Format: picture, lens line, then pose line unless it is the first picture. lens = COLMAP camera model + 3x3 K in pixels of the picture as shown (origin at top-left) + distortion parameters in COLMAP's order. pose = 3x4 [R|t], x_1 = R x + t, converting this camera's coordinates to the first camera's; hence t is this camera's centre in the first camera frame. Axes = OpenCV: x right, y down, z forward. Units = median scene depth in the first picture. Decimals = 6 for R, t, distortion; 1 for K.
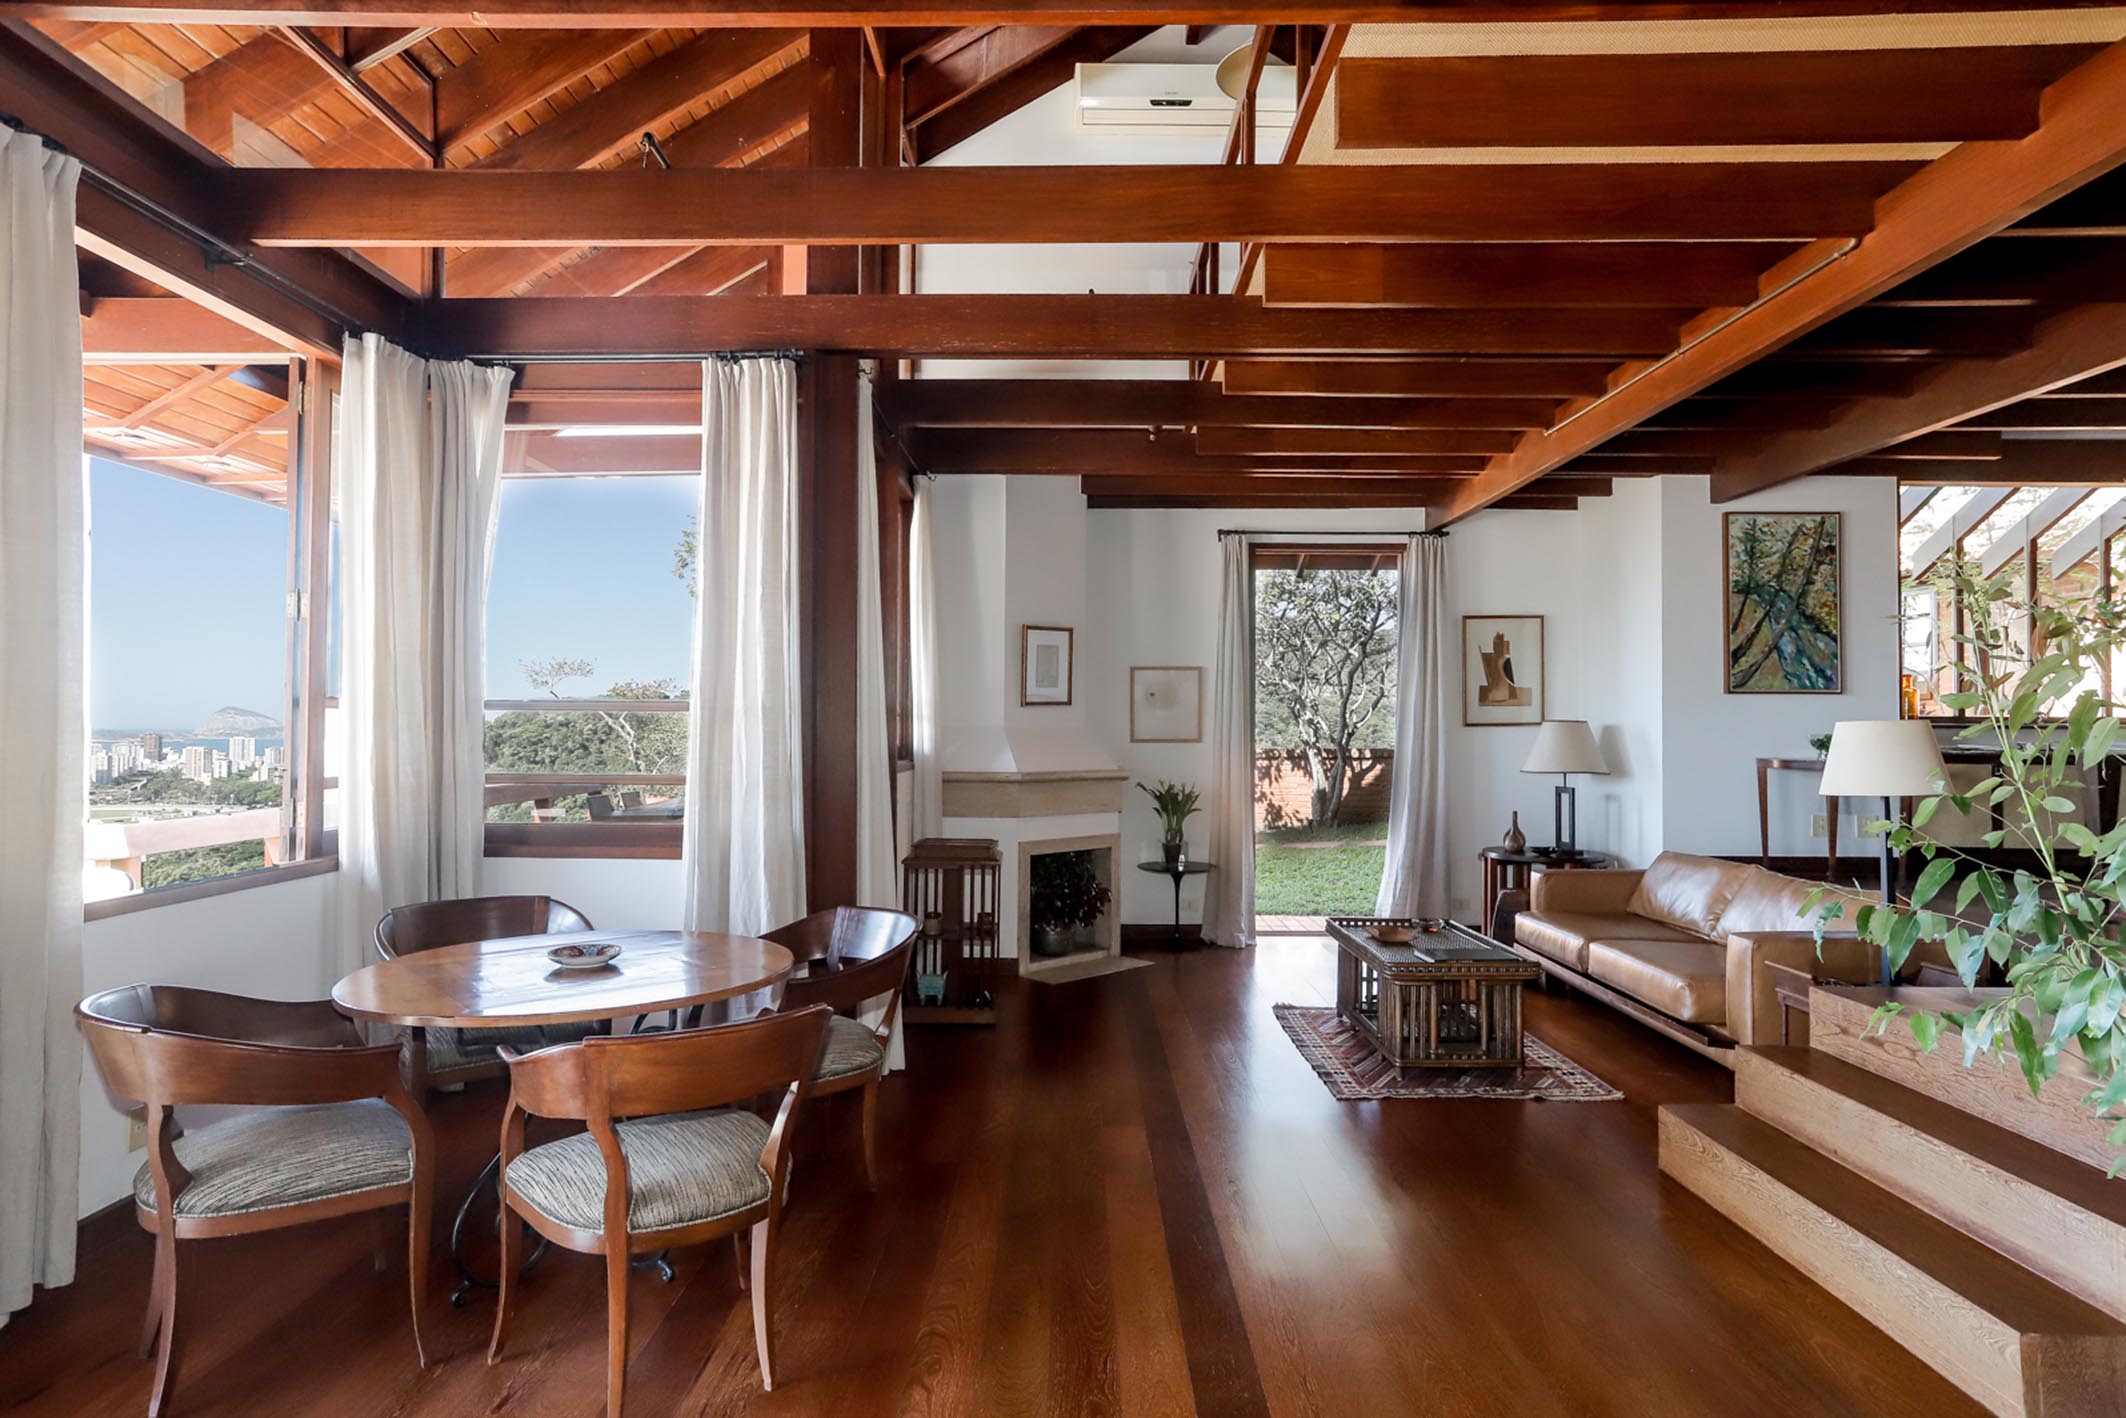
lens RADIAL K [[1169.3, 0, 1048.4], [0, 1169.3, 704.3], [0, 0, 1]] dist [-0.018430, 0.026047]
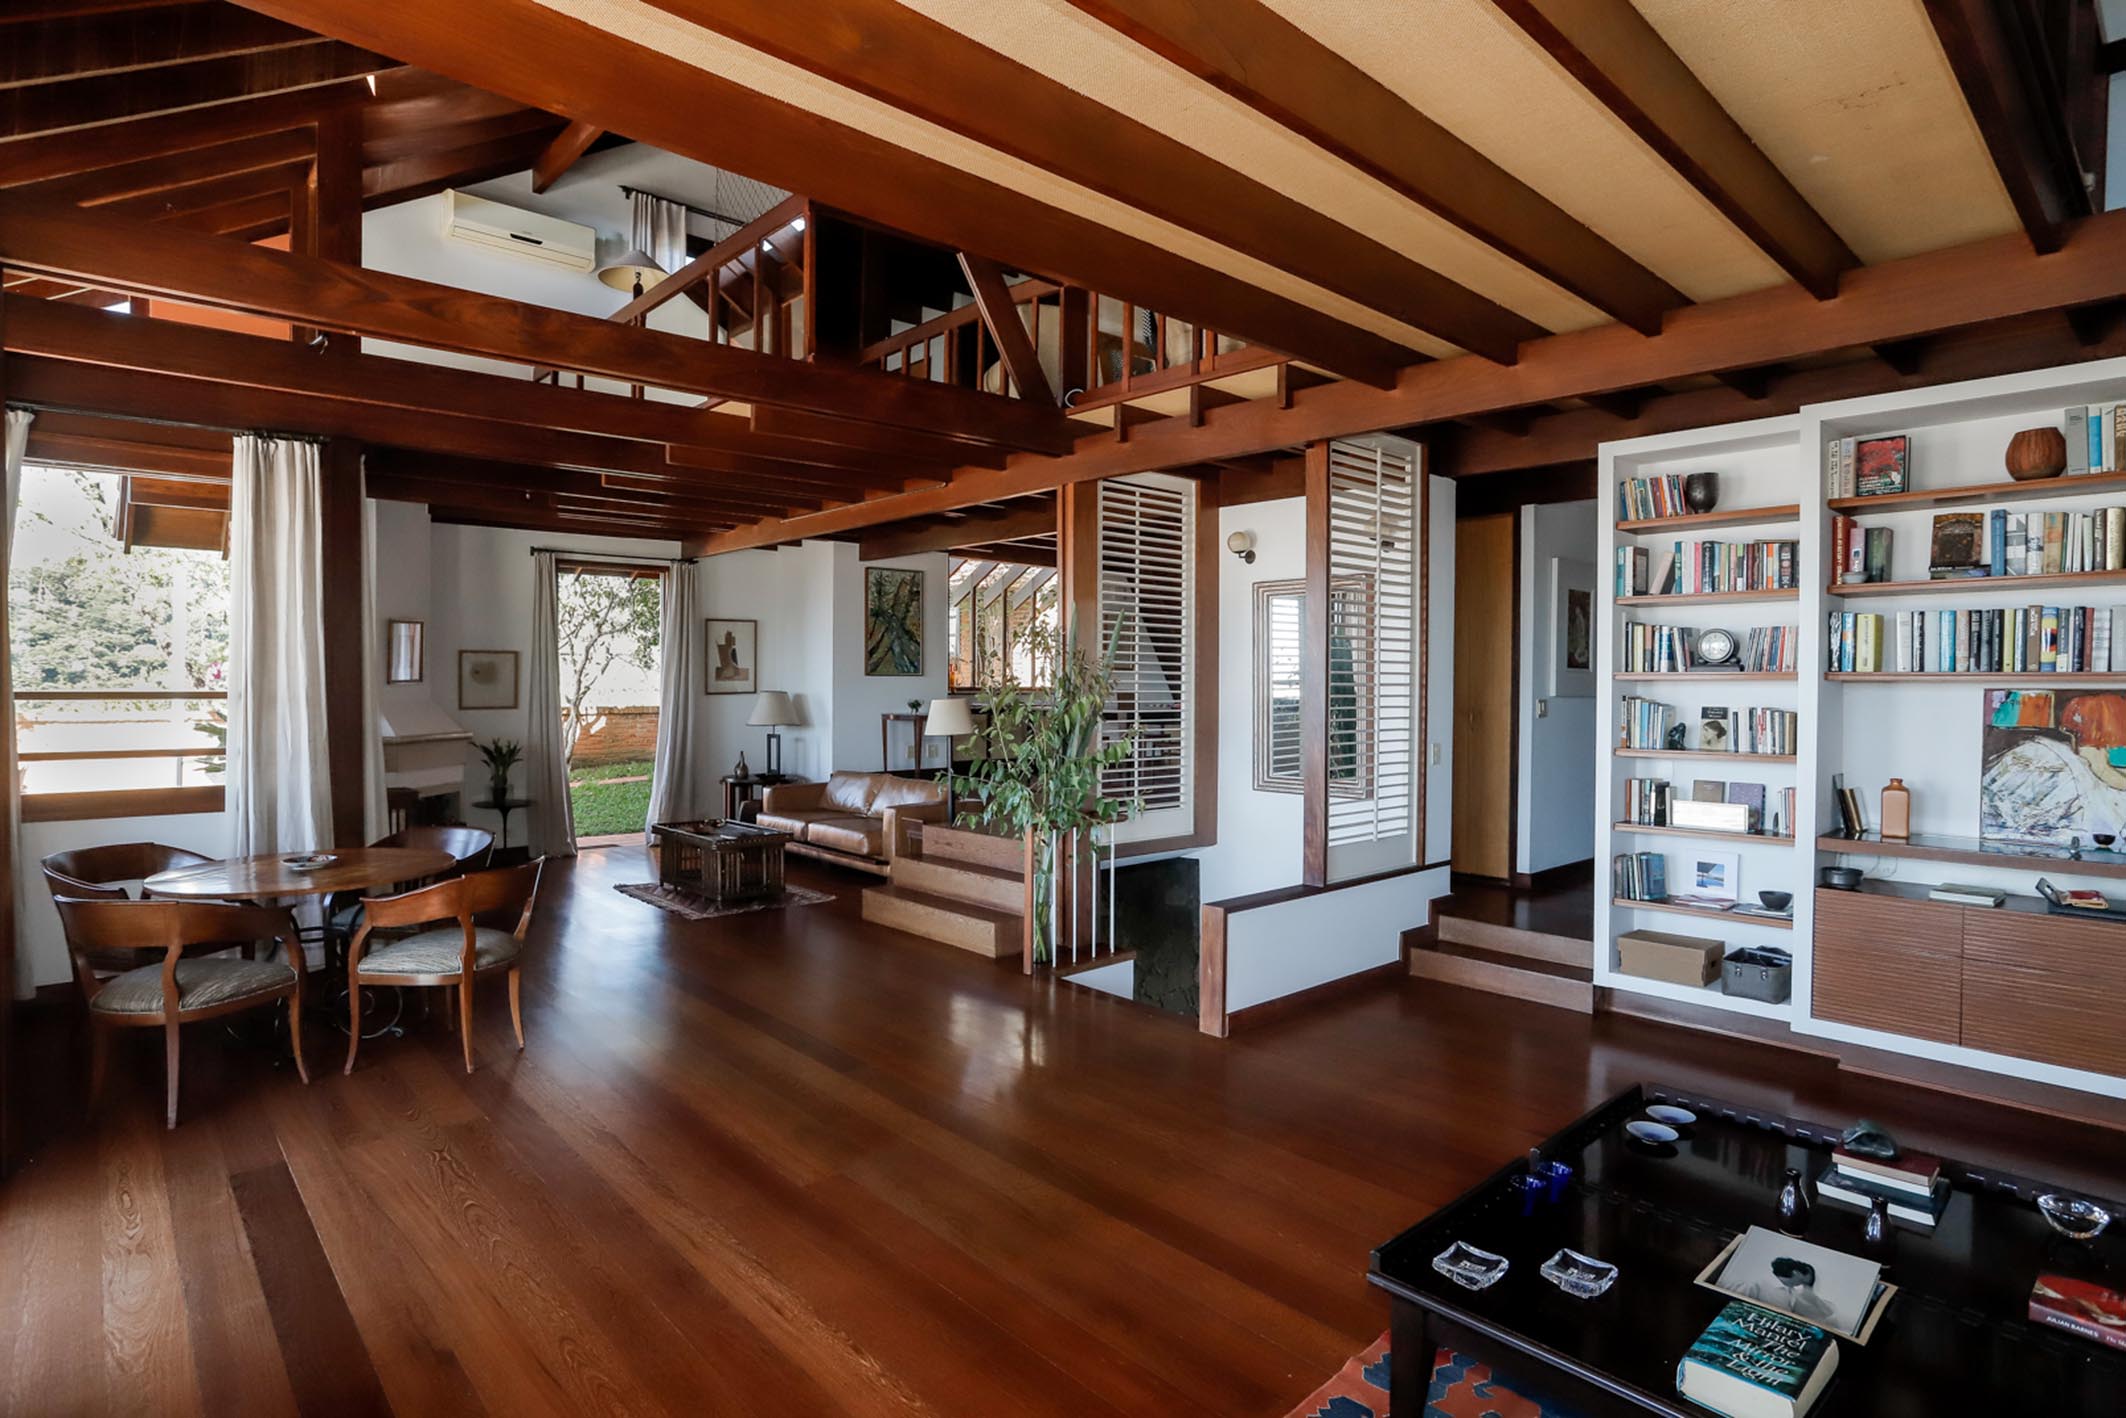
lens RADIAL K [[1107.7, 0, 1063.0], [0, 1107.7, 709.0], [0, 0, 1]] dist [-0.034285, 0.000613]
pose [[0.730653, -0.017388, 0.682528, -0.299538], [-0.016420, 0.998939, 0.043026, -0.034381], [-0.682552, -0.042644, 0.729592, -0.358322]]
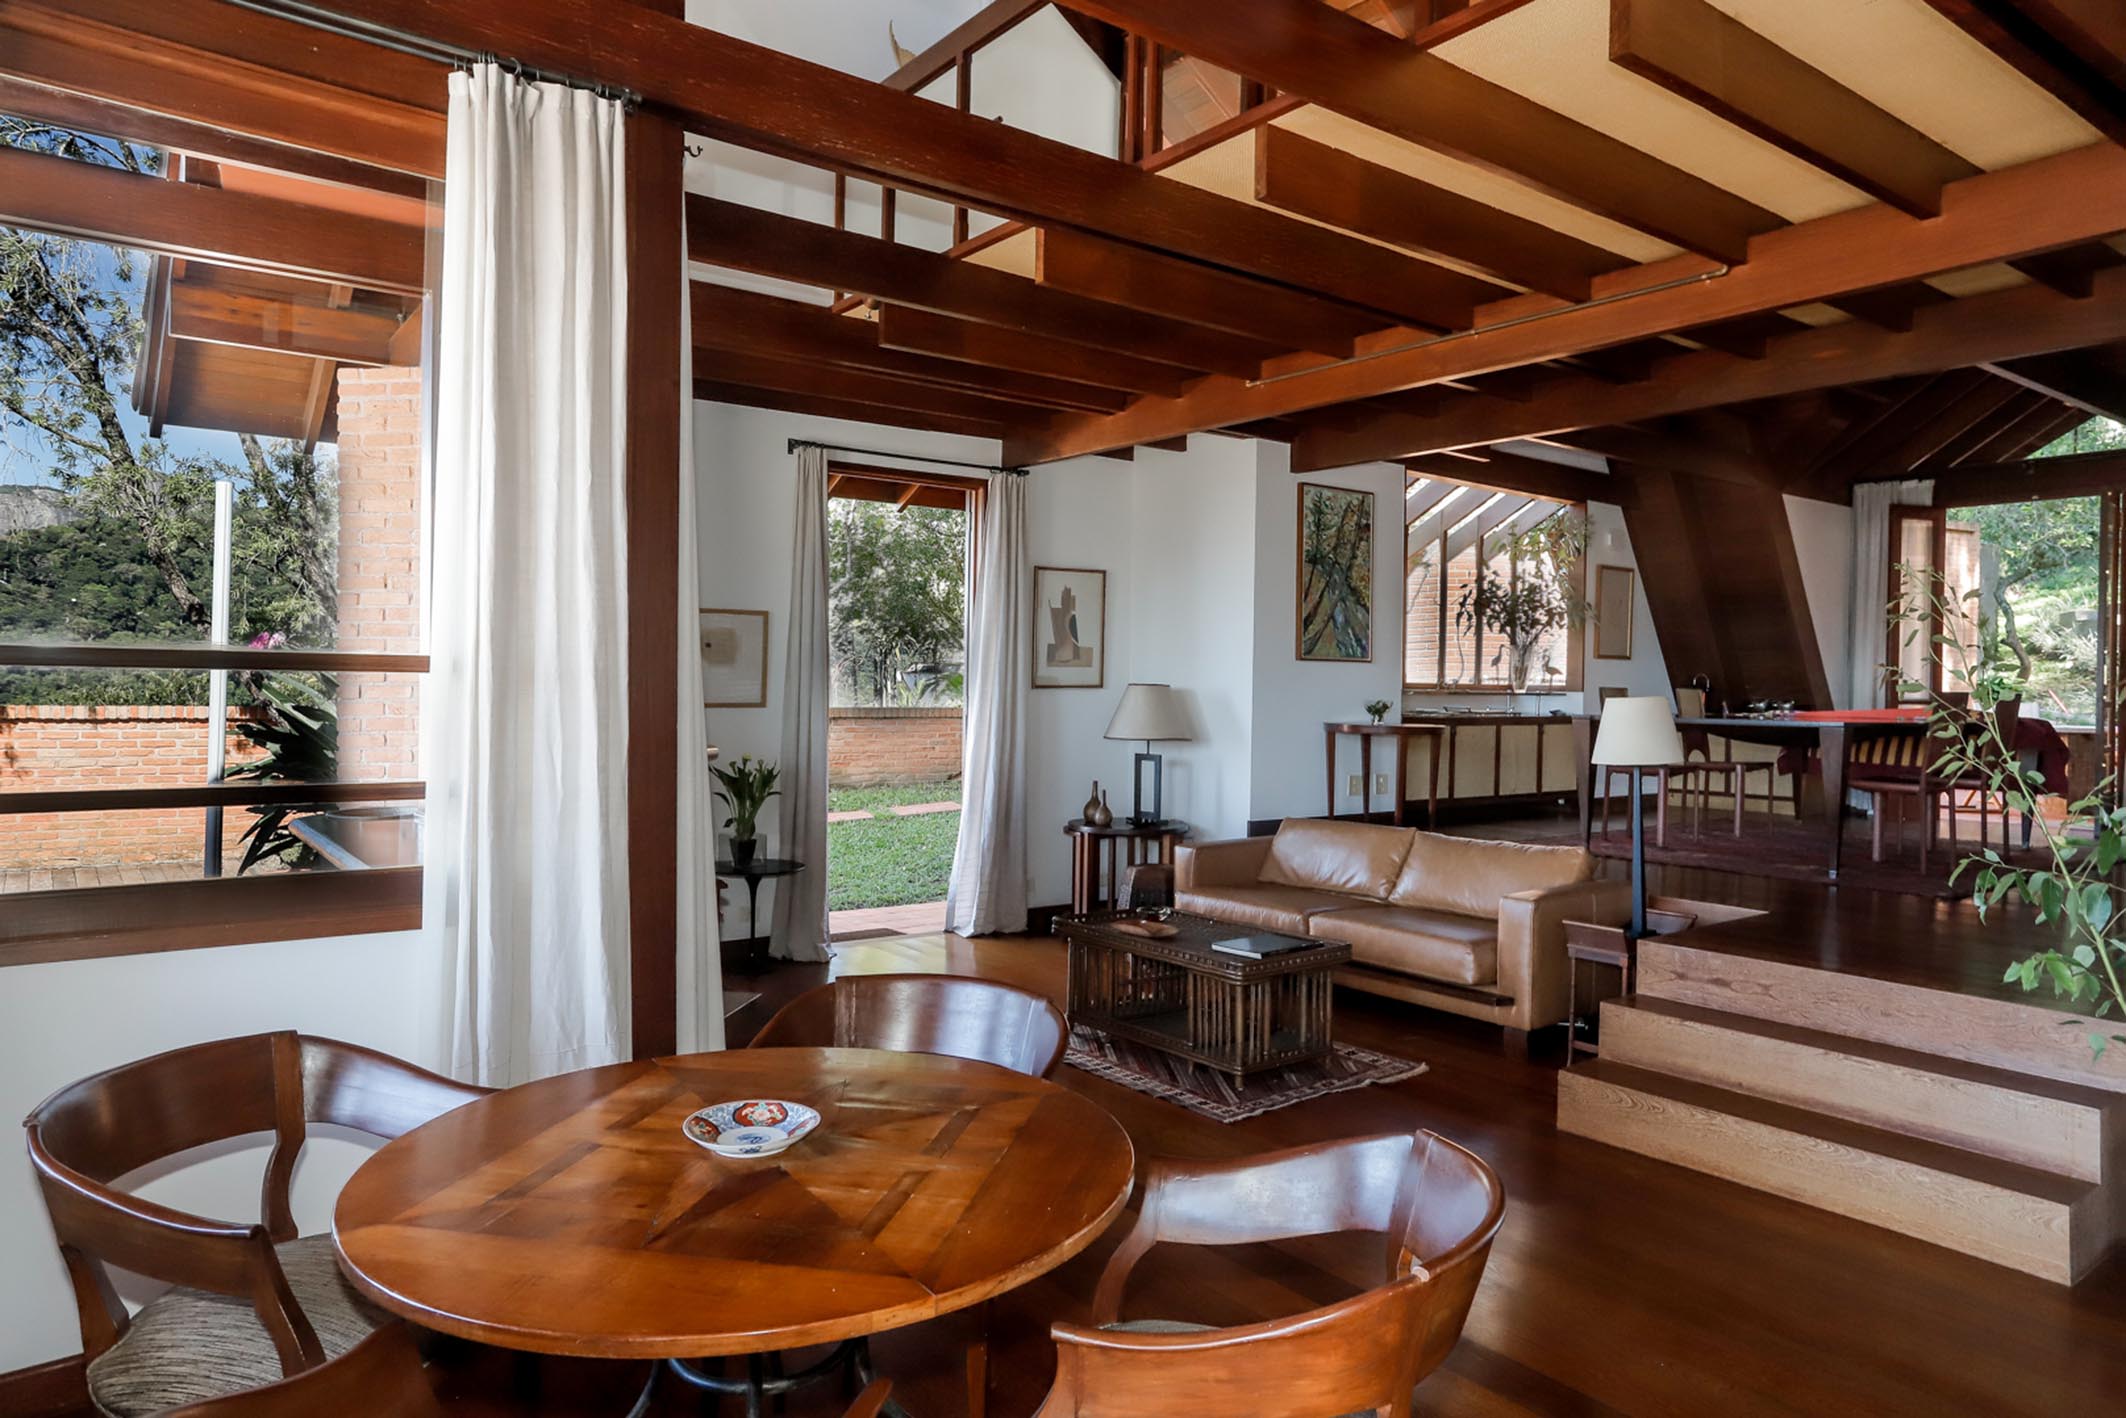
lens RADIAL K [[1348.5, 0, 1064.0], [0, 1348.5, 698.0], [0, 0, 1]] dist [-0.001149, 0.003251]
pose [[0.791501, -0.000049, 0.611168, -0.307217], [-0.023046, 0.999286, 0.029927, -0.006587], [-0.610734, -0.037772, 0.790935, 0.185257]]
